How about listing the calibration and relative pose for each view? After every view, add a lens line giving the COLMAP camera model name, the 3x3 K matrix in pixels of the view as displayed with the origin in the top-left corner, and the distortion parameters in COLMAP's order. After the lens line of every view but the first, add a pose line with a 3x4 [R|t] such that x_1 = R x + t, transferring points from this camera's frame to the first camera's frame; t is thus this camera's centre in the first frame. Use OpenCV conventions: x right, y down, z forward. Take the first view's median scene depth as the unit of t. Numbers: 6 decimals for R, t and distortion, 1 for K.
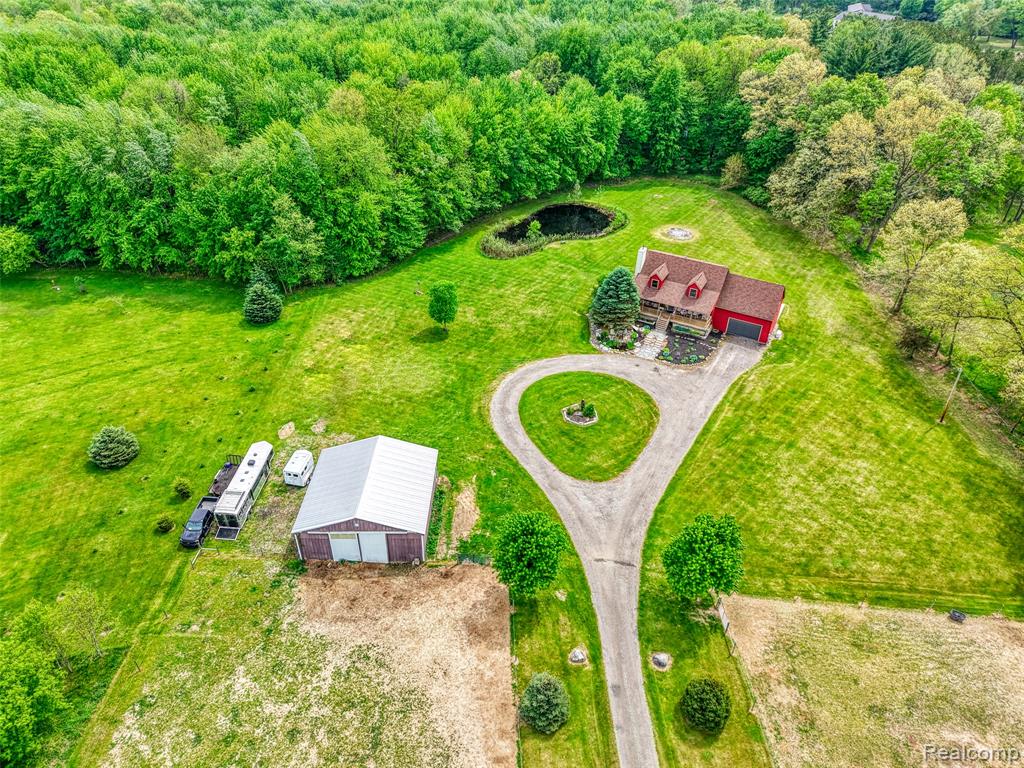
lens RADIAL K [[683.4, 0, 518.2], [0, 683.4, 388.0], [0, 0, 1]] dist [0.037349, -0.036528]
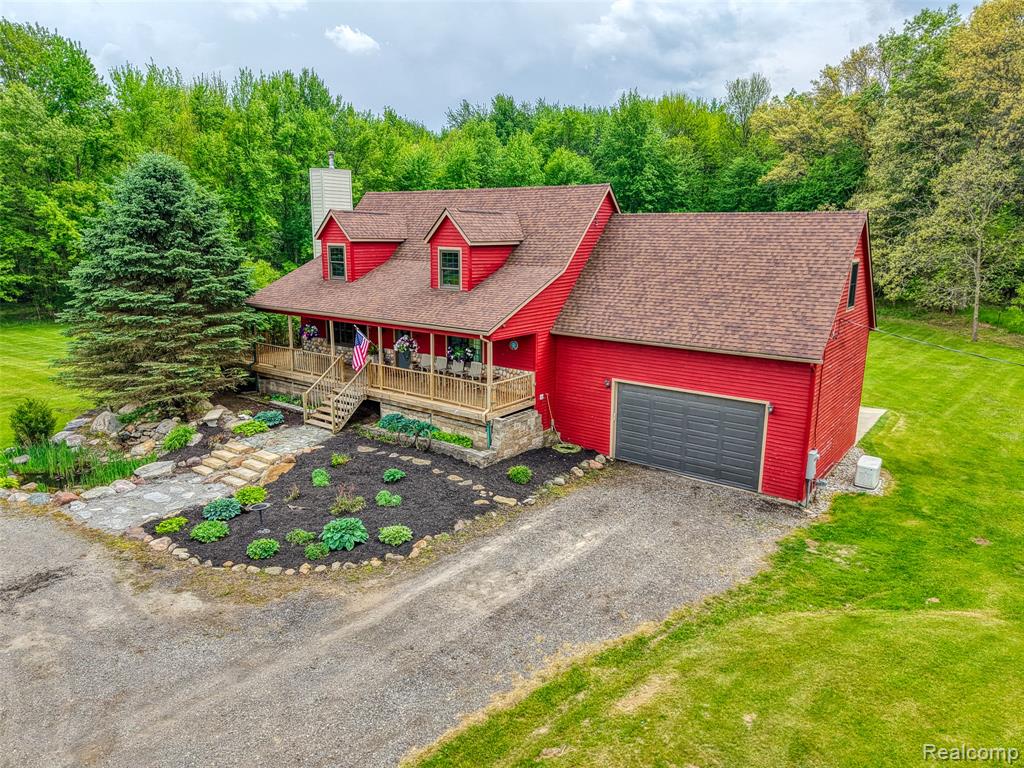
lens RADIAL K [[683.4, 0, 512.1], [0, 683.4, 387.5], [0, 0, 1]] dist [0.037349, -0.036528]
pose [[0.990496, 0.027557, -0.134753, 0.307447], [-0.077083, 0.922625, -0.377917, -0.016287], [0.113912, 0.384713, 0.915980, 0.806139]]
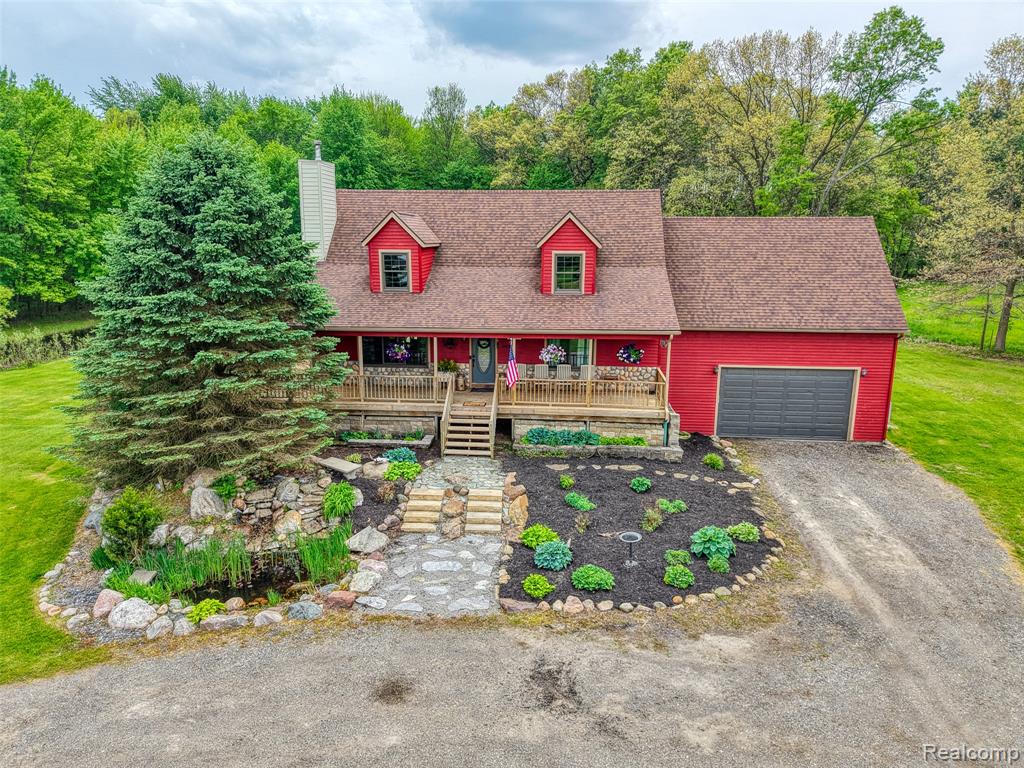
lens RADIAL K [[683.4, 0, 516.7], [0, 683.4, 374.6], [0, 0, 1]] dist [0.037349, -0.036528]
pose [[0.908145, -0.092042, 0.408412, 0.142940], [0.247065, 0.905375, -0.345334, -0.034288], [-0.337981, 0.414517, 0.844952, 0.828074]]
